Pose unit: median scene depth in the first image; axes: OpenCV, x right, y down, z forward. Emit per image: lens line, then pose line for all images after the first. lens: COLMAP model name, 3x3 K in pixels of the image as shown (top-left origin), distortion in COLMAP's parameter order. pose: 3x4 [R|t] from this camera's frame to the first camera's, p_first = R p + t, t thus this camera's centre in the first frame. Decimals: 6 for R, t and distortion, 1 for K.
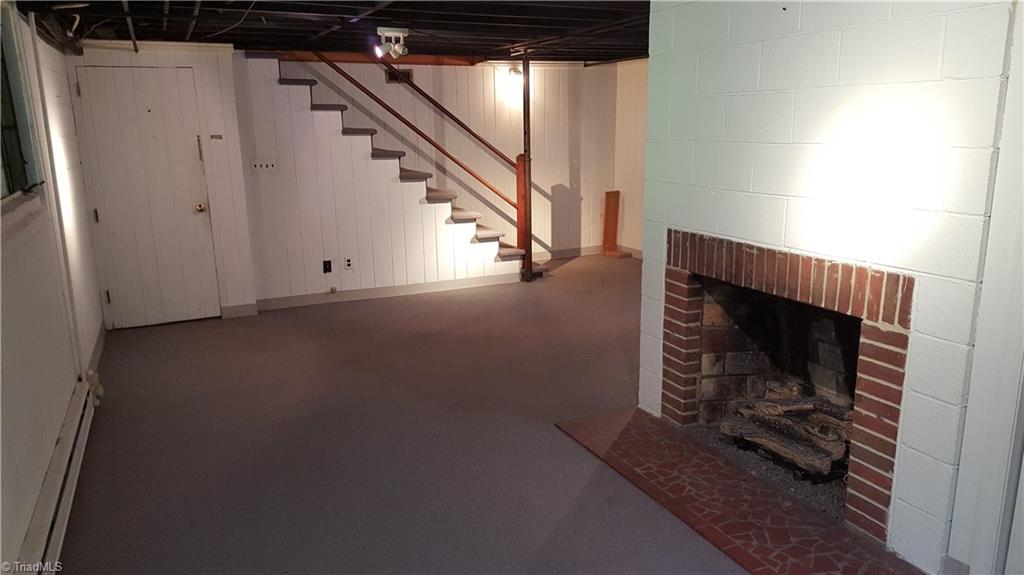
lens RADIAL K [[740.2, 0, 512.0], [0, 740.2, 287.5], [0, 0, 1]] dist [0.092337, 0.000028]
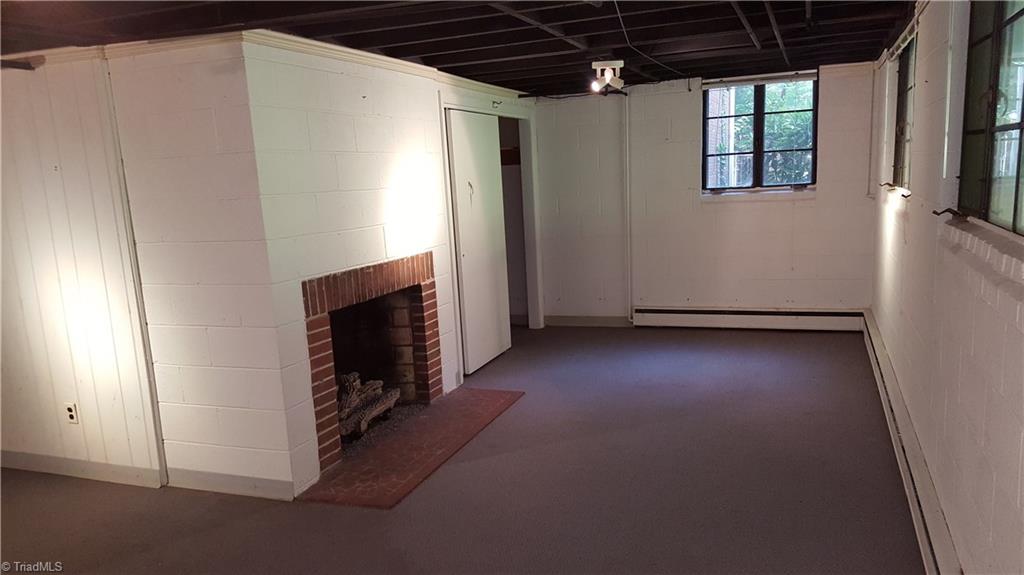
lens RADIAL K [[740.2, 0, 512.0], [0, 740.2, 287.5], [0, 0, 1]] dist [0.092337, 0.000028]
pose [[-0.687280, -0.065069, 0.723472, -0.766727], [0.214666, 0.933301, 0.287868, -0.327916], [-0.693949, 0.353151, -0.627471, 1.580052]]
